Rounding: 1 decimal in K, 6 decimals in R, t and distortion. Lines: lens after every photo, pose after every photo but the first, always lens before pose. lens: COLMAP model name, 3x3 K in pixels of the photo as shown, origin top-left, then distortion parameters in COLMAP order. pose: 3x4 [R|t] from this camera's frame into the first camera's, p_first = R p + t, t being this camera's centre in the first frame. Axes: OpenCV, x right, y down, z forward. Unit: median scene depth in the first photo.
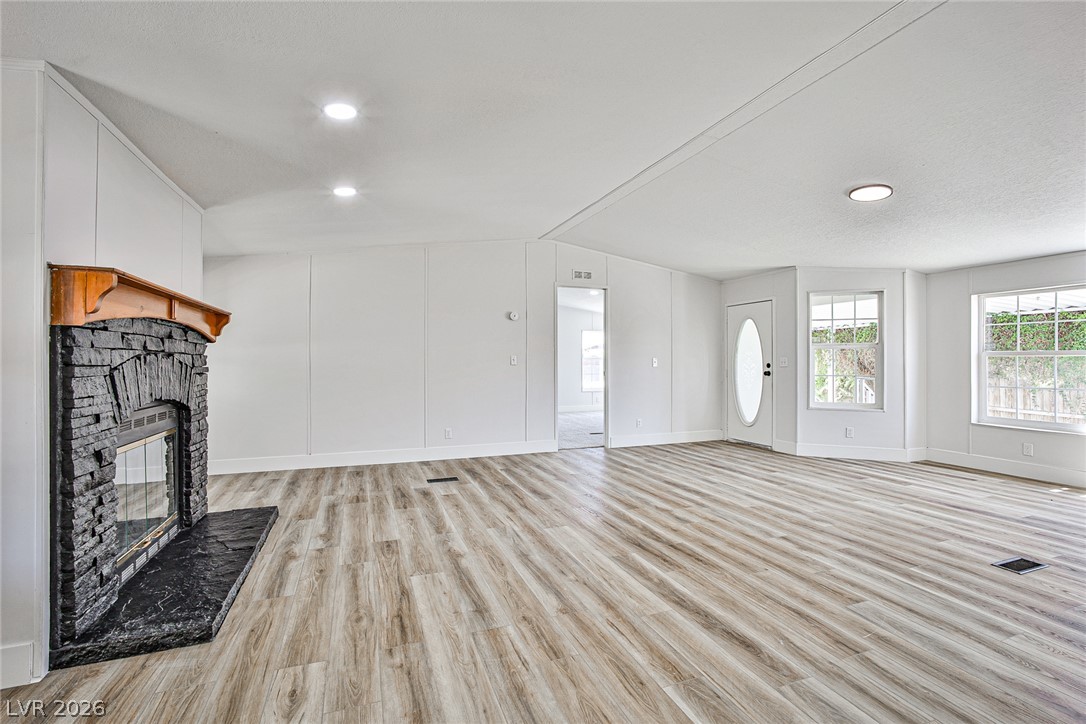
lens RADIAL K [[489.8, 0, 541.7], [0, 489.8, 356.9], [0, 0, 1]] dist [-0.023222, 0.007784]
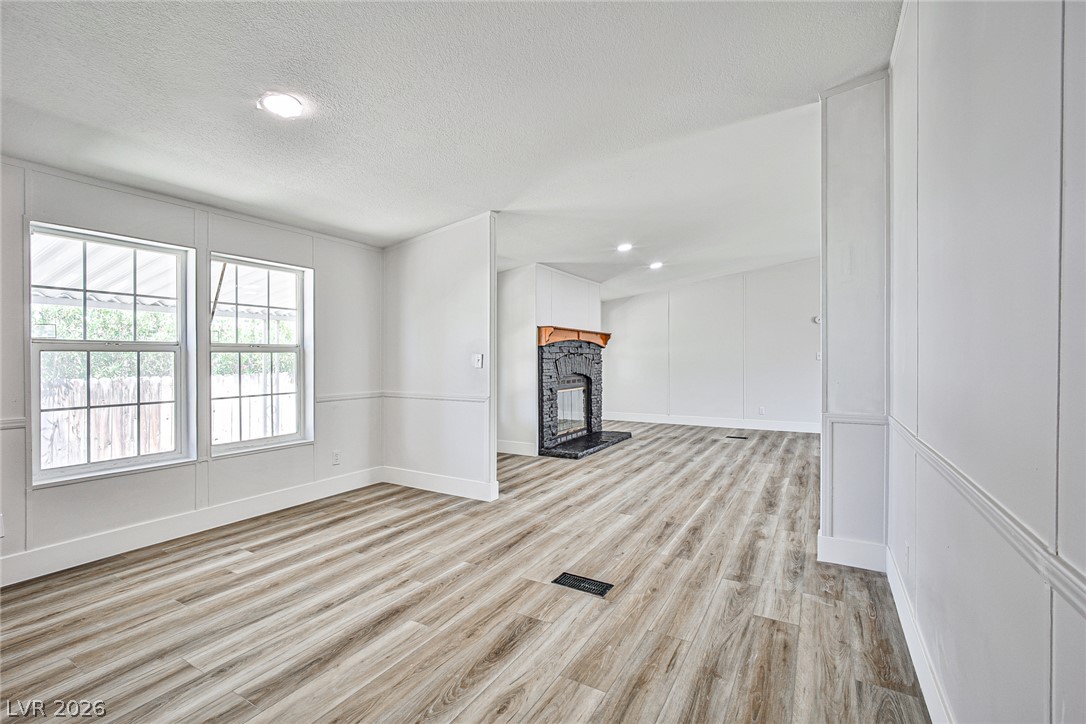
lens RADIAL K [[489.8, 0, 548.0], [0, 489.8, 357.1], [0, 0, 1]] dist [-0.023222, 0.007784]
pose [[0.640971, -0.001121, -0.767564, 0.951187], [0.007844, 0.999956, 0.005089, -0.004685], [0.767525, -0.009283, 0.640952, -0.642016]]
